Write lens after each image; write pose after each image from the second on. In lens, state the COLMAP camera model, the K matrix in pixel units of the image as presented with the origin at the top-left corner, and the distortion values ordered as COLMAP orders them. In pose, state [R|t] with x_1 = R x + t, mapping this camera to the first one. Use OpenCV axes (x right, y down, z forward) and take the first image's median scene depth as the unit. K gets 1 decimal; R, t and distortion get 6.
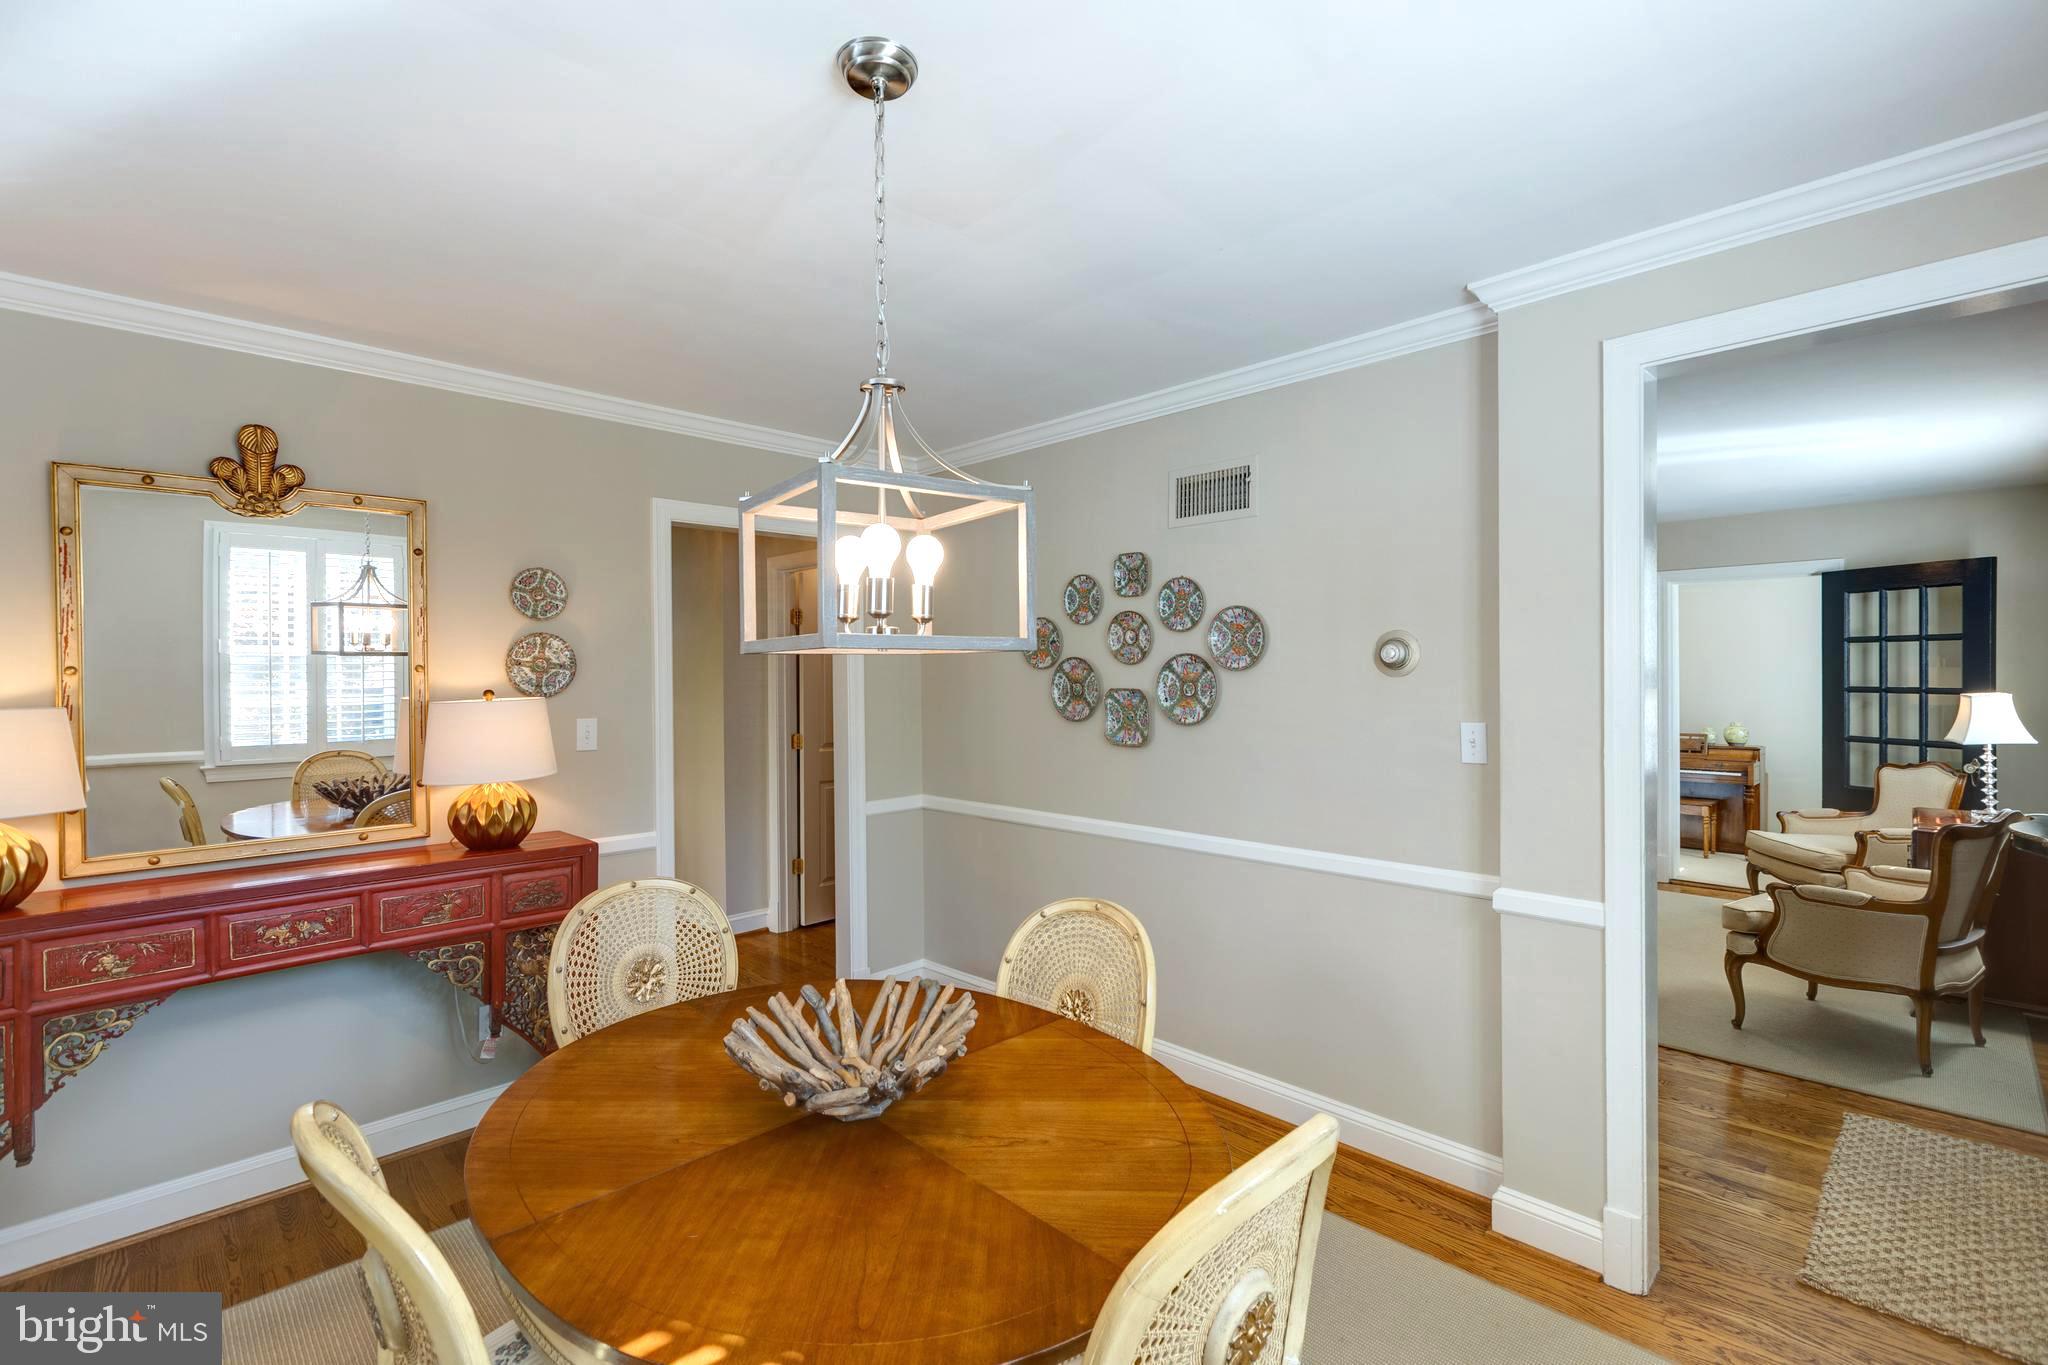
lens RADIAL K [[911.2, 0, 1026.4], [0, 911.2, 678.9], [0, 0, 1]] dist [-0.000992, 0.000317]
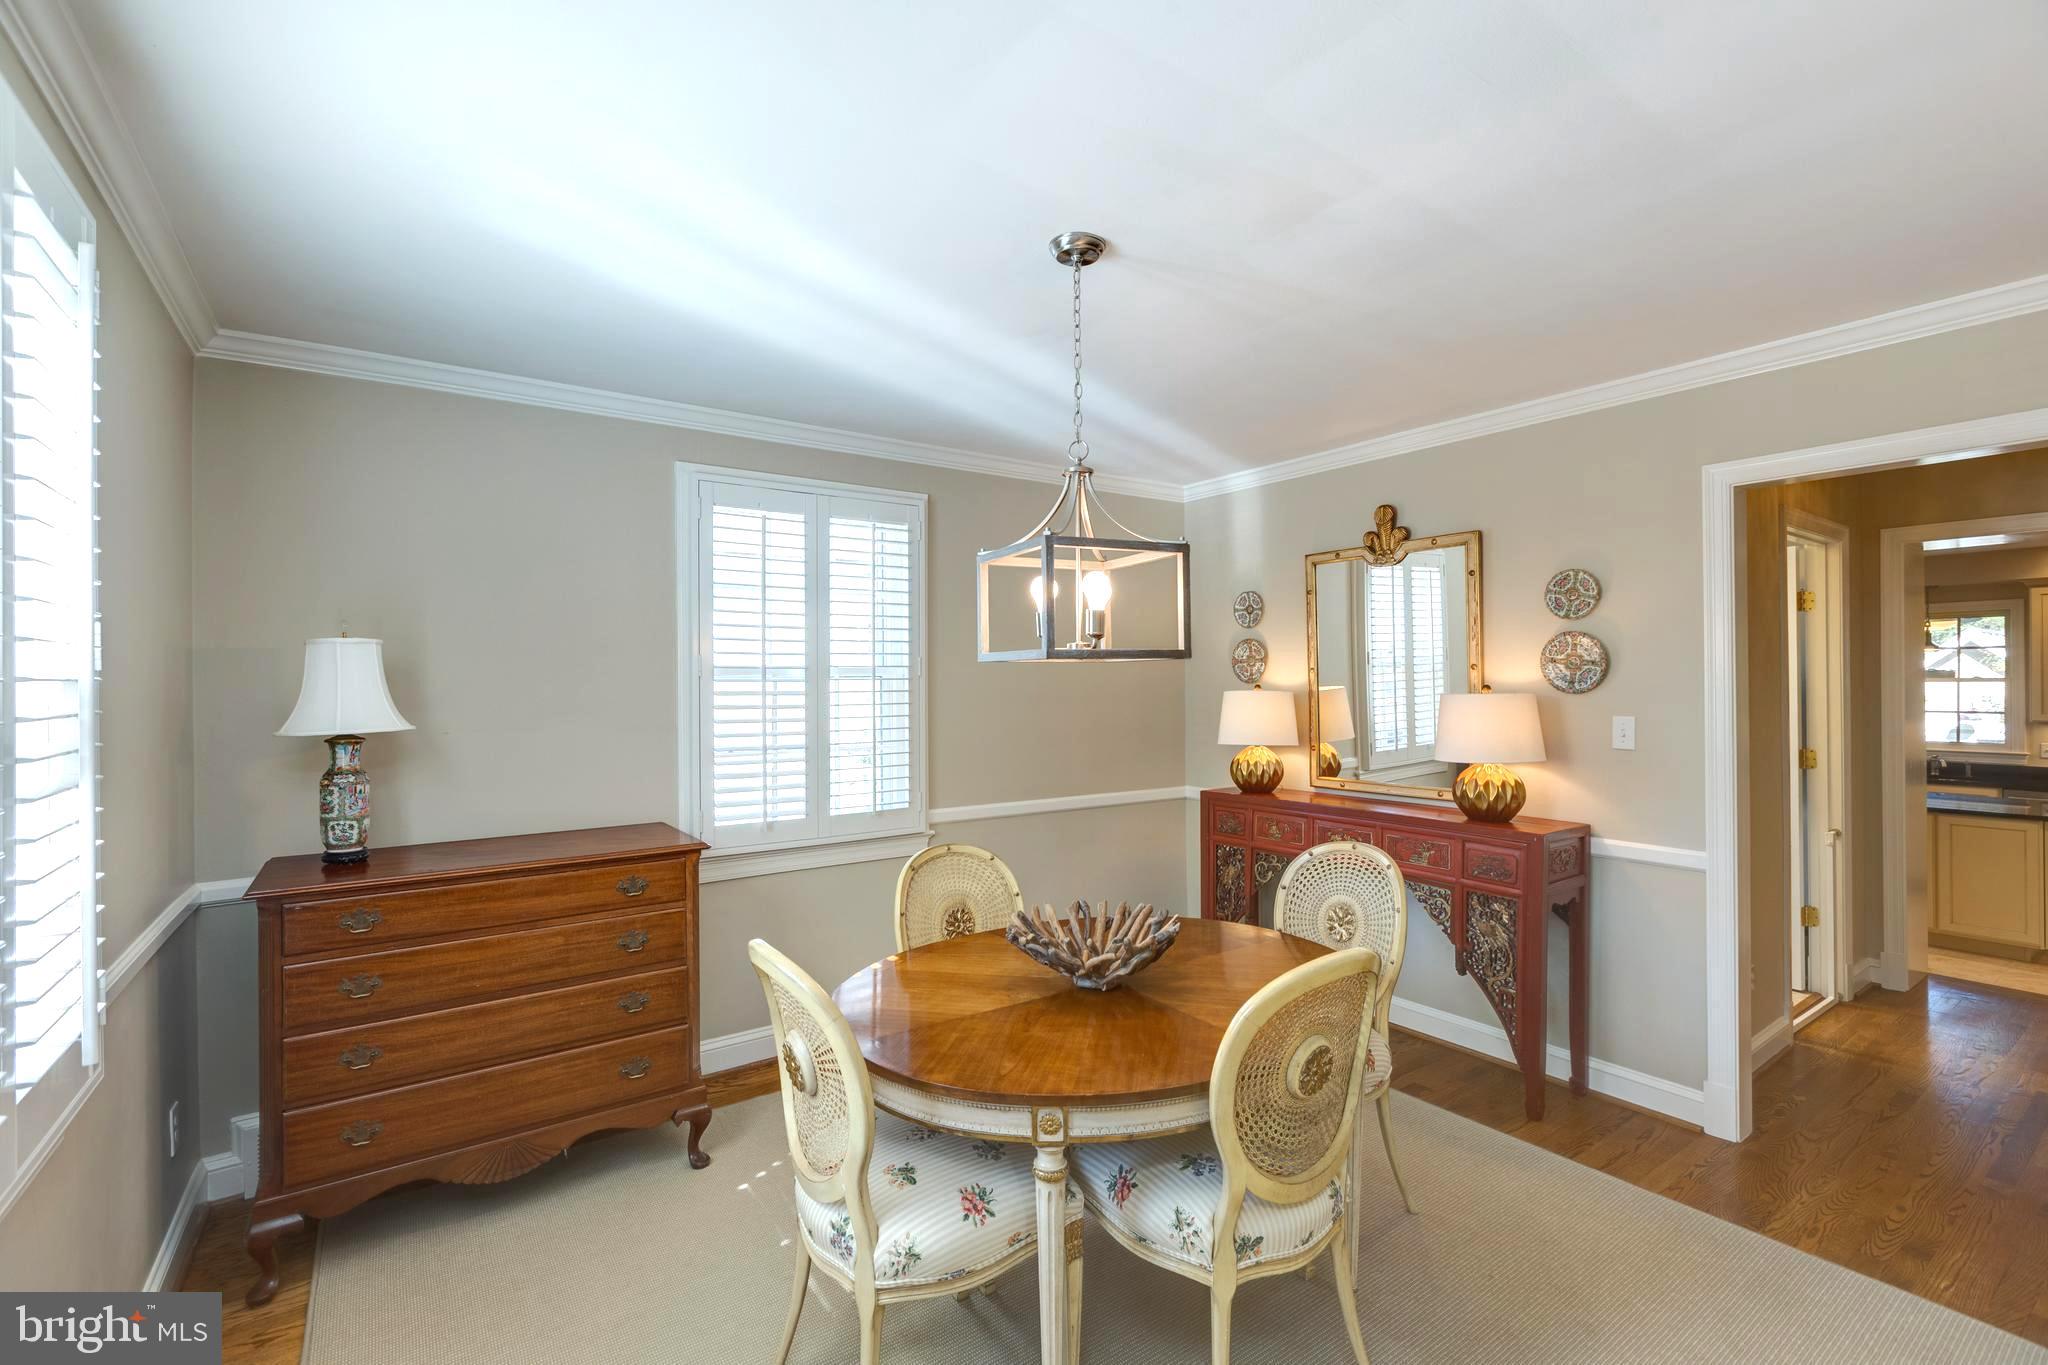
lens RADIAL K [[911.2, 0, 1037.5], [0, 911.2, 691.4], [0, 0, 1]] dist [-0.000992, 0.000317]
pose [[-0.165162, 0.020519, -0.986053, 0.620994], [0.003226, 0.999789, 0.020264, -0.004902], [0.986261, 0.000166, -0.165193, 0.586139]]
